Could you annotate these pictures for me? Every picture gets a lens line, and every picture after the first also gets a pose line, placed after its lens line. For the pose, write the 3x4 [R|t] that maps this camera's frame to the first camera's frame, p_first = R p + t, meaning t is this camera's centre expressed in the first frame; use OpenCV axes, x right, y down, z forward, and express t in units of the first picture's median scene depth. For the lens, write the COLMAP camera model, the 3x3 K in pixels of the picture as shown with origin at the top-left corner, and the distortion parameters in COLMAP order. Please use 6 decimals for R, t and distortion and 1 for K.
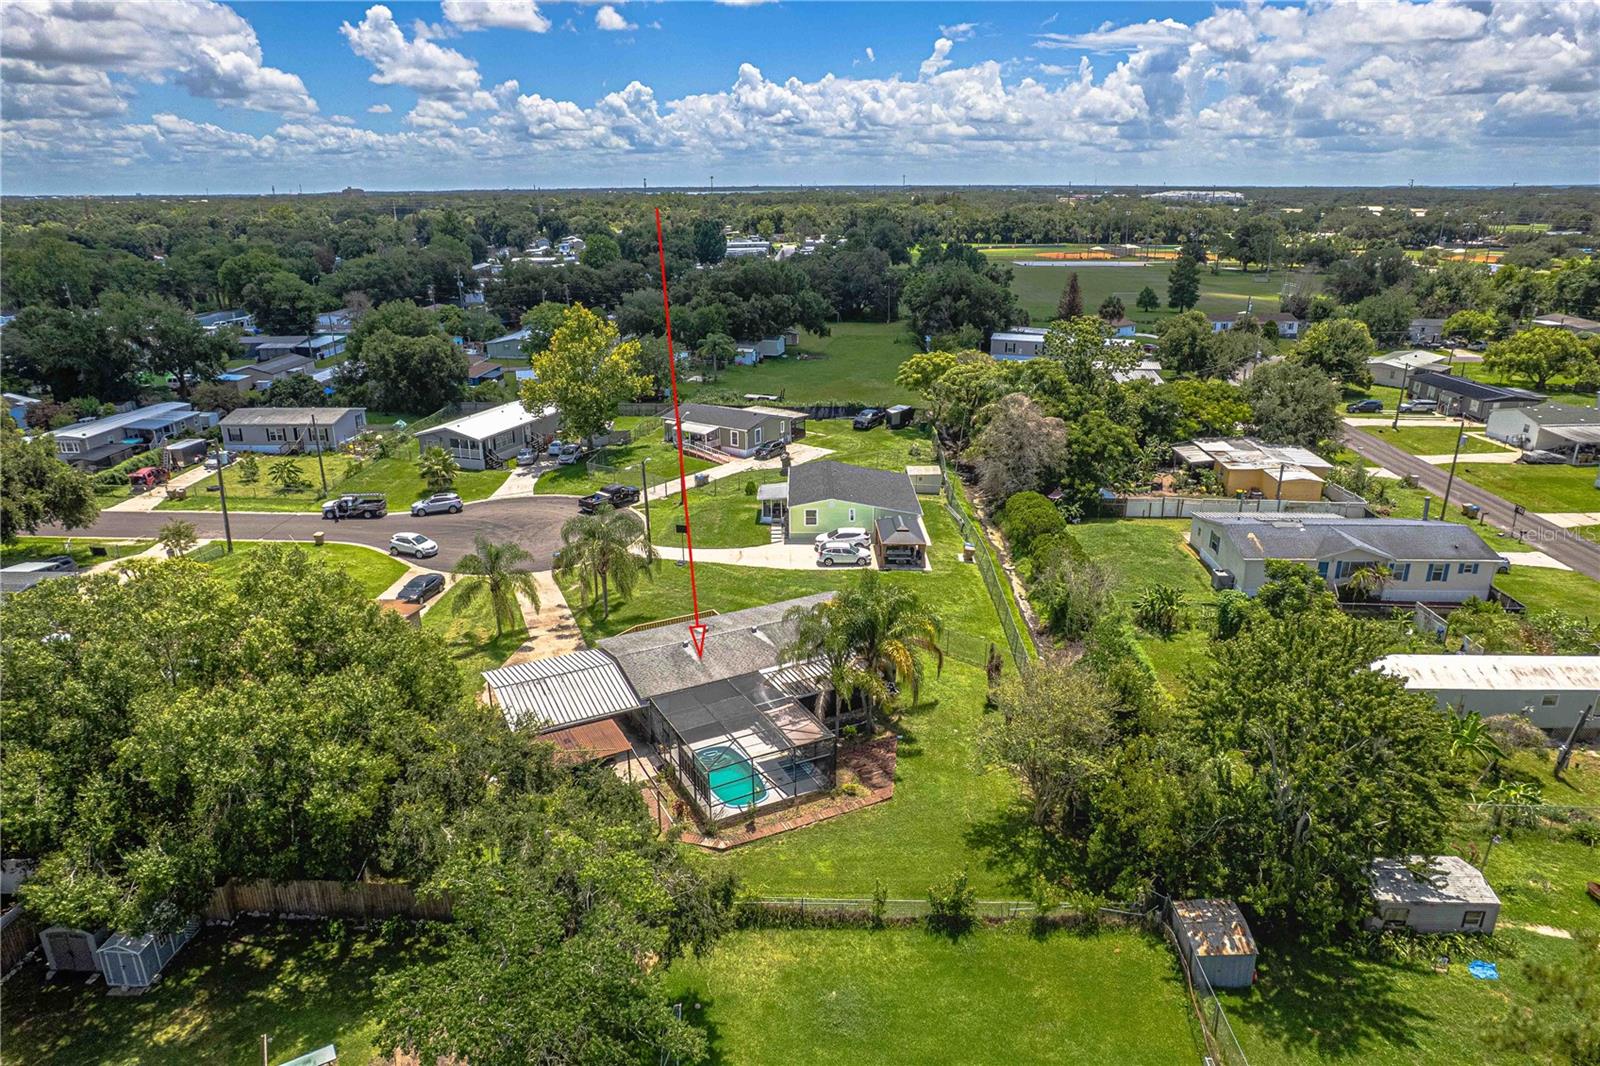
lens RADIAL K [[1031.5, 0, 796.0], [0, 1031.5, 528.9], [0, 0, 1]] dist [-0.082873, 0.077322]
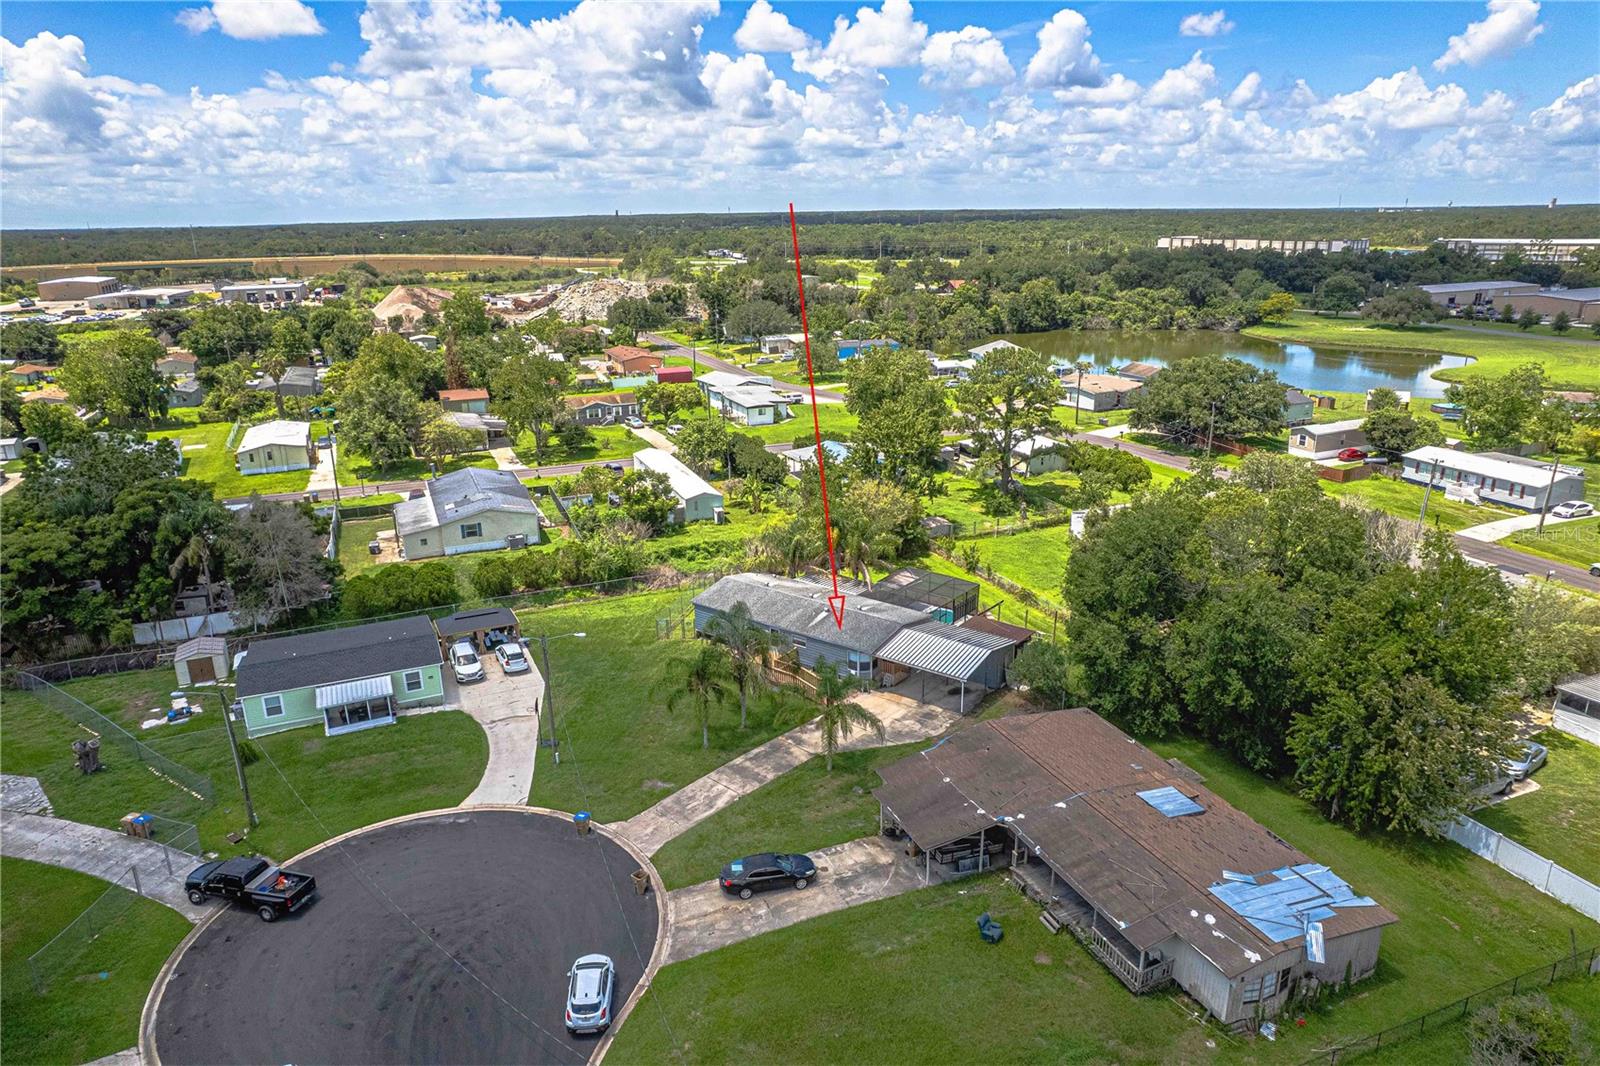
lens RADIAL K [[1031.5, 0, 796.0], [0, 1031.5, 528.9], [0, 0, 1]] dist [-0.082873, 0.077322]
pose [[-0.423441, -0.257200, 0.868646, -0.709765], [0.306340, 0.861714, 0.404480, -0.314086], [-0.852557, 0.437375, -0.286094, 0.856169]]
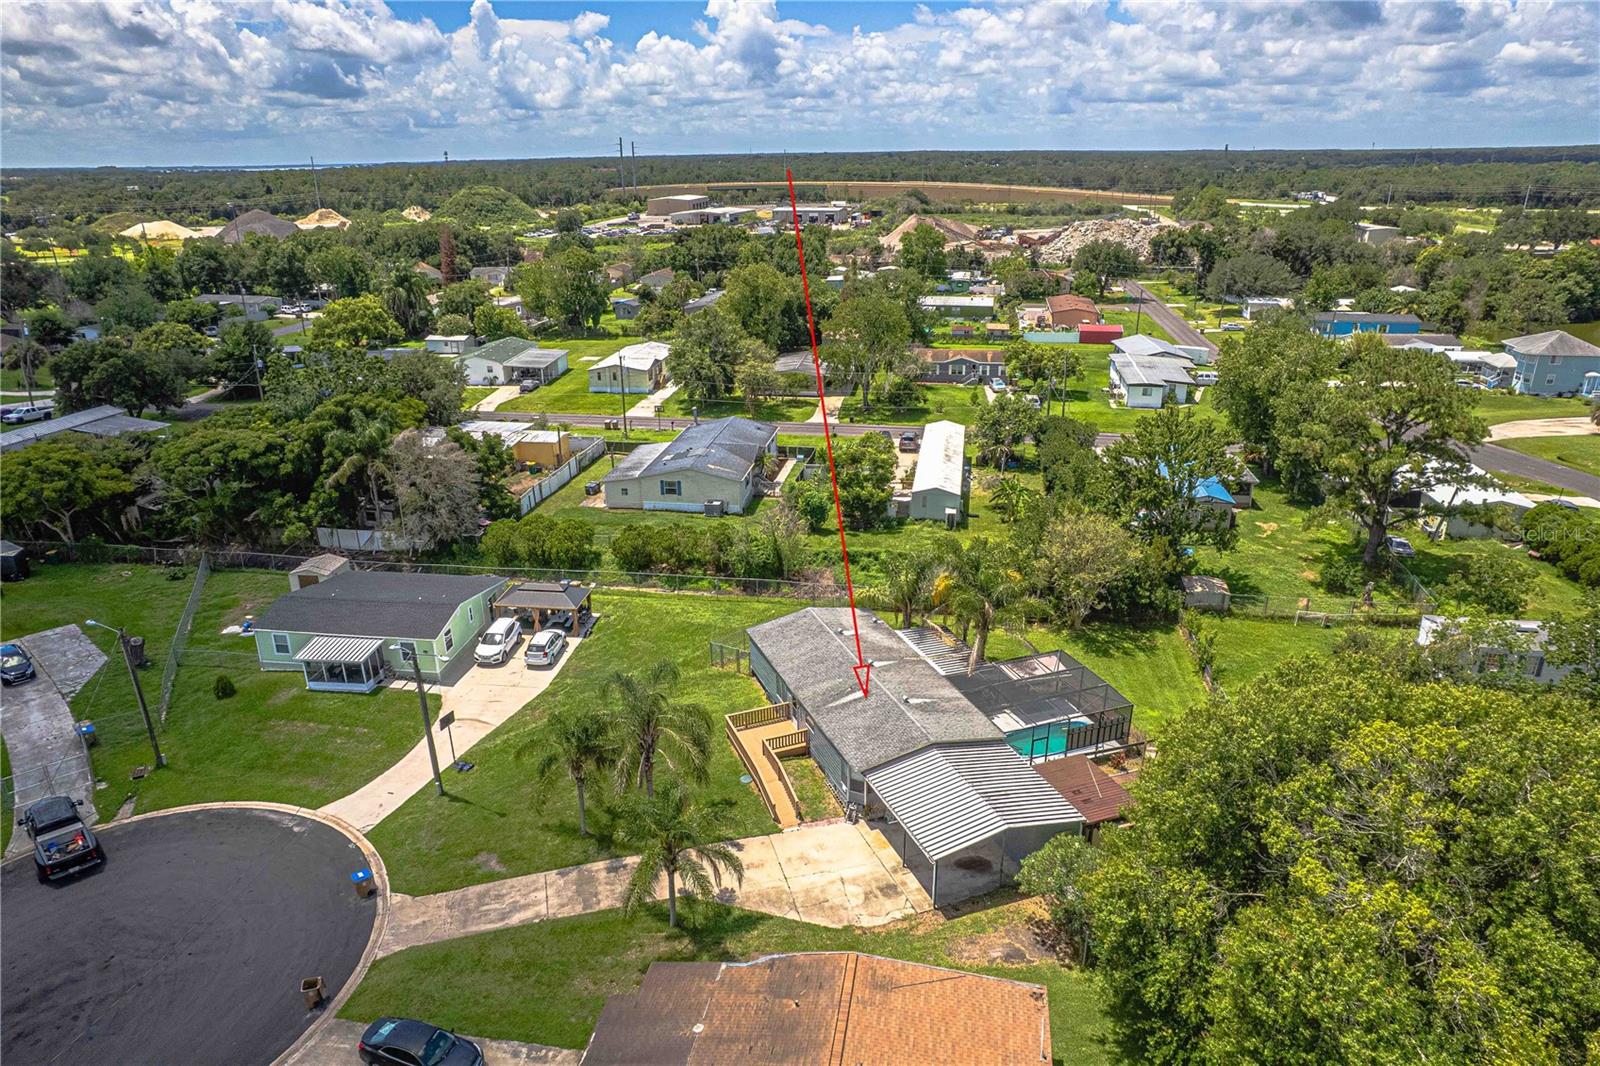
lens RADIAL K [[1031.5, 0, 796.0], [0, 1031.5, 528.9], [0, 0, 1]] dist [-0.082873, 0.077322]
pose [[0.120478, -0.340212, 0.932599, -0.563547], [0.328860, 0.900074, 0.285863, -0.193949], [-0.936662, 0.272254, 0.220321, 0.525148]]
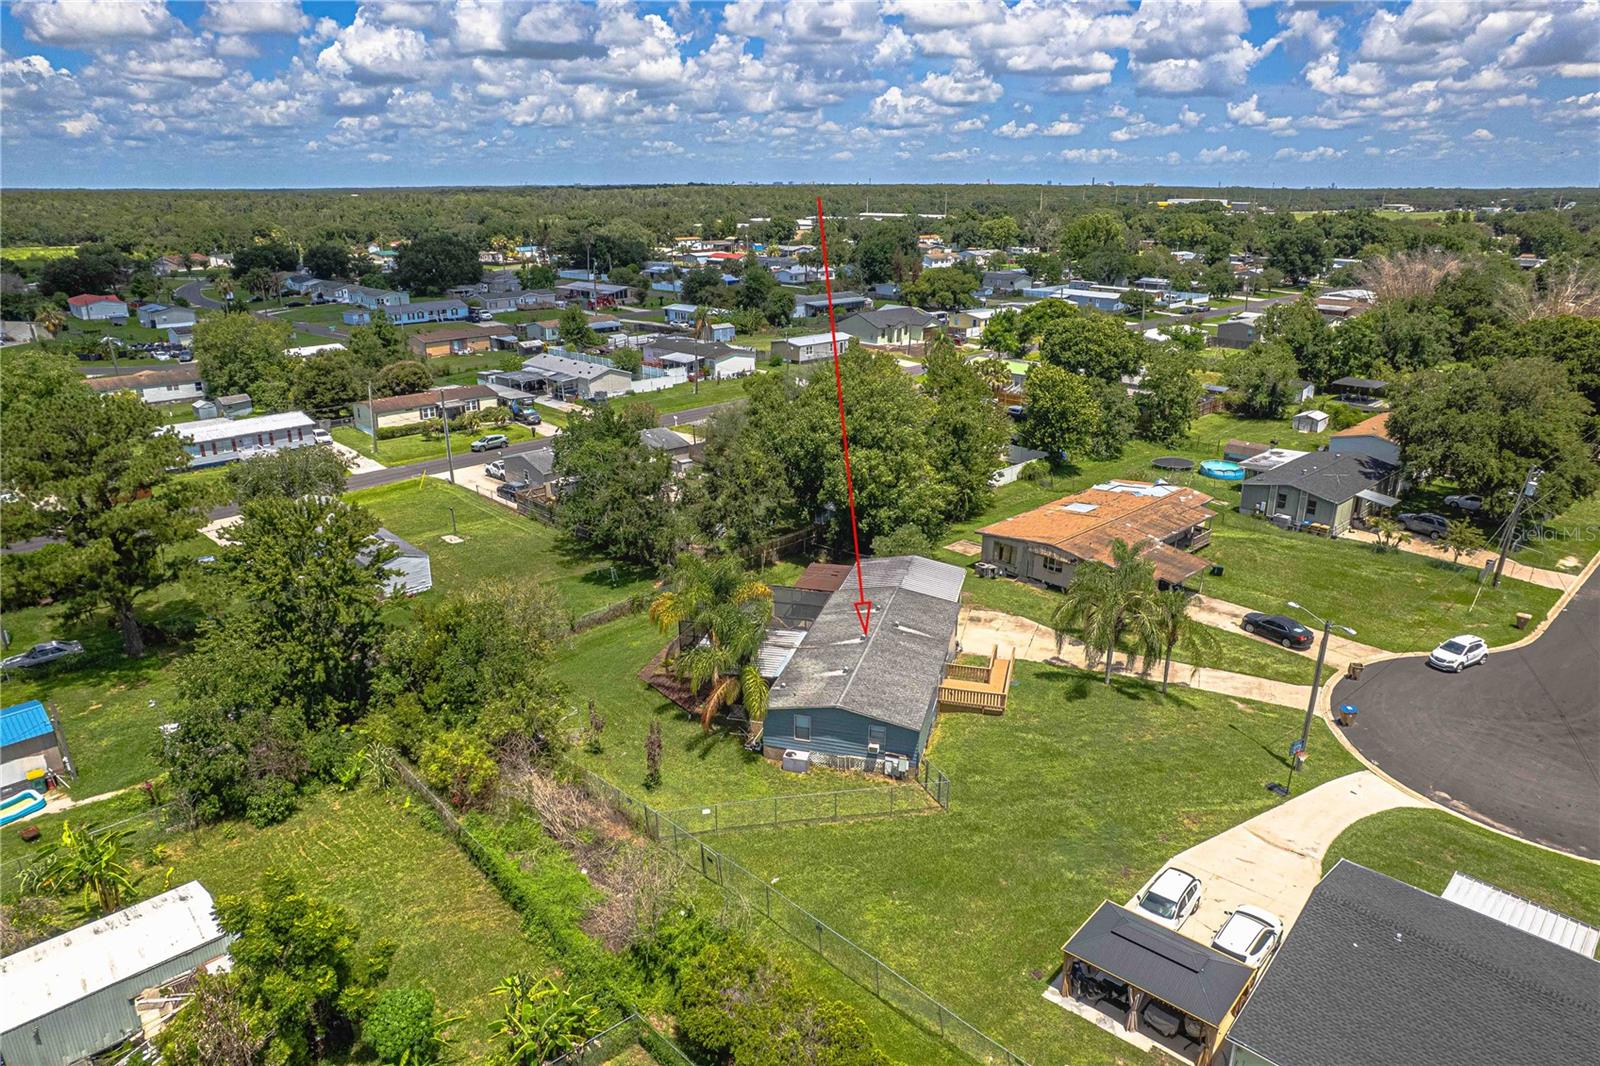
lens RADIAL K [[1031.5, 0, 796.0], [0, 1031.5, 528.9], [0, 0, 1]] dist [-0.082873, 0.077322]
pose [[-0.686645, 0.239080, -0.686557, 0.407987], [-0.228450, 0.825581, 0.515972, -0.299446], [0.690166, 0.511133, -0.512263, 0.891886]]
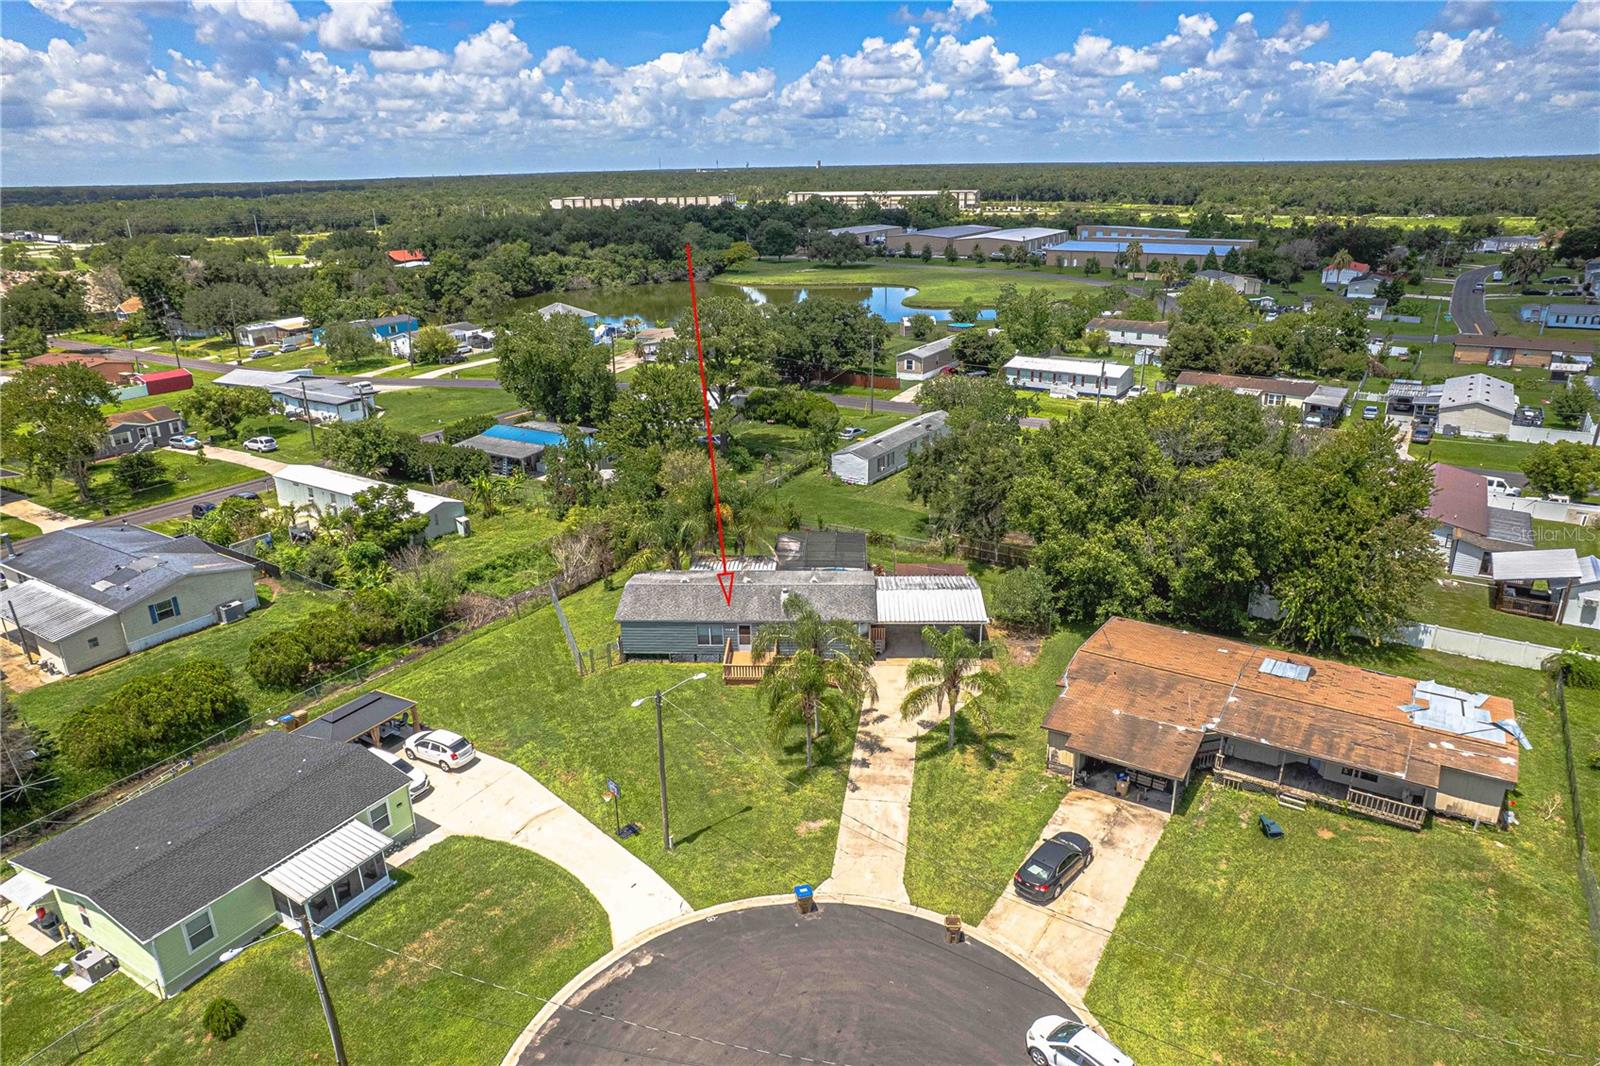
lens RADIAL K [[1031.5, 0, 796.0], [0, 1031.5, 528.9], [0, 0, 1]] dist [-0.082873, 0.077322]
pose [[-0.864035, -0.147028, 0.481483, -0.393801], [0.184116, 0.797860, 0.574039, -0.371733], [-0.468556, 0.584639, -0.662309, 1.075624]]
